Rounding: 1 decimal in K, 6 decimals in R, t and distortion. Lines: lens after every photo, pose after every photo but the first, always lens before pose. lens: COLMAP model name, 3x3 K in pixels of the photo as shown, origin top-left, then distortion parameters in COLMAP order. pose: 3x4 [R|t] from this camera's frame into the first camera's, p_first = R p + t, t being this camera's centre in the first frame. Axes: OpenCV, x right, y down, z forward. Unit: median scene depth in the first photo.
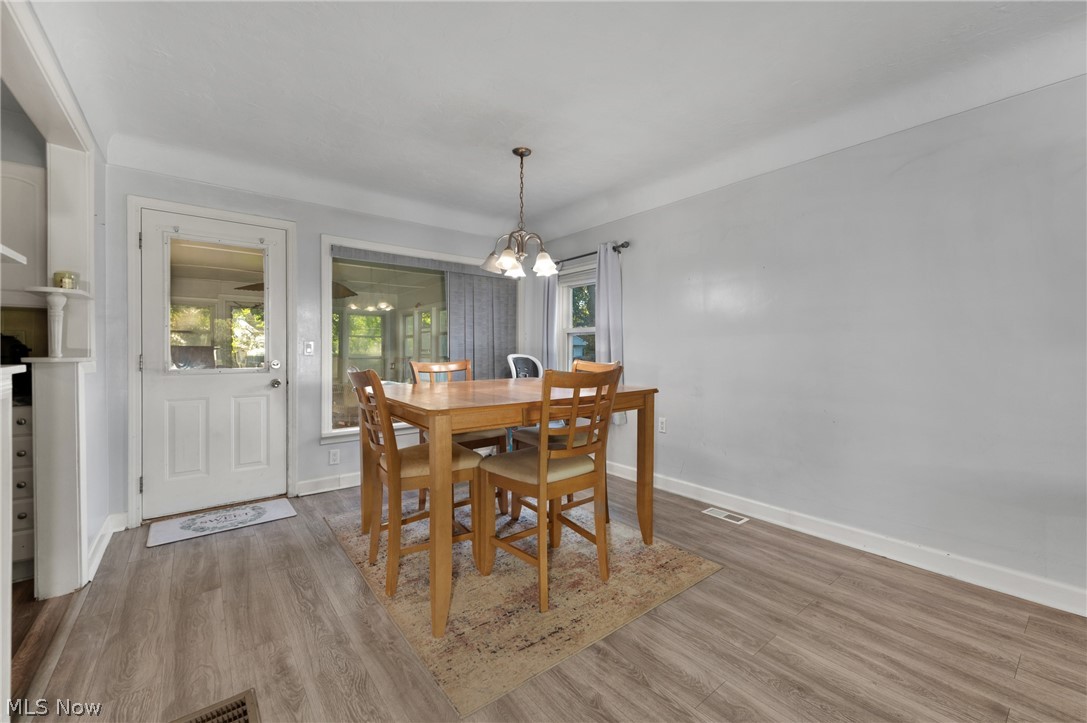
lens RADIAL K [[427.5, 0, 551.8], [0, 427.5, 350.7], [0, 0, 1]] dist [0.014739, -0.001623]
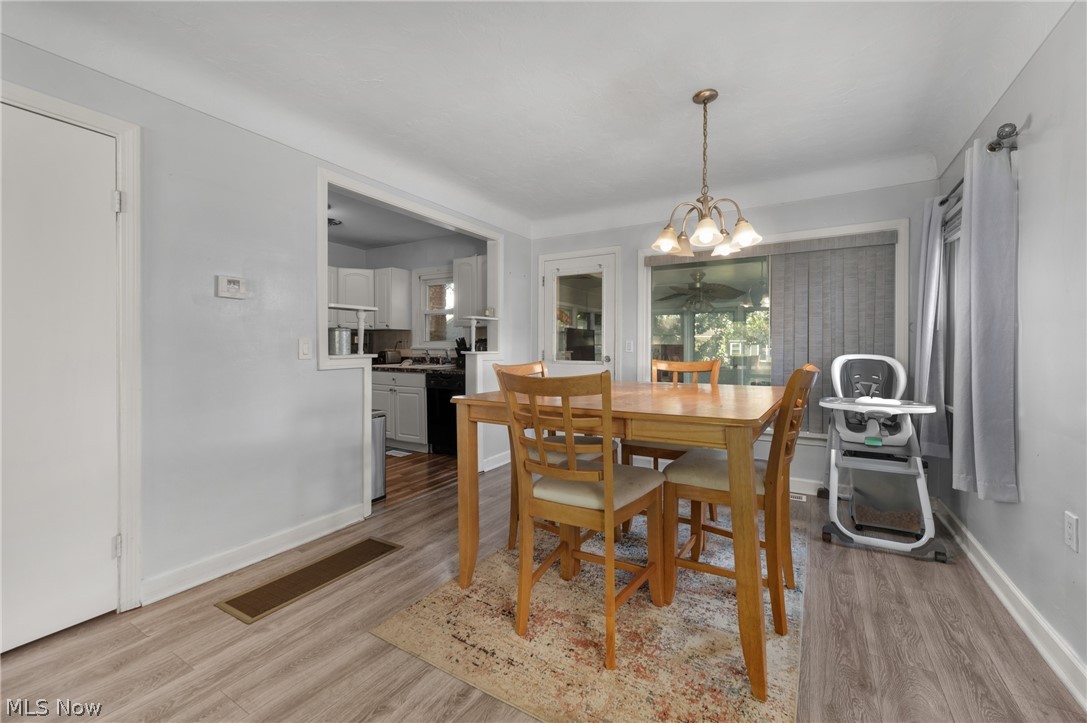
lens RADIAL K [[427.5, 0, 595.1], [0, 427.5, 352.0], [0, 0, 1]] dist [0.014739, -0.001623]
pose [[0.390354, 0.011262, -0.920596, 0.494045], [-0.003764, 0.999936, 0.010637, -0.003033], [0.920657, -0.000688, 0.390371, 0.442006]]
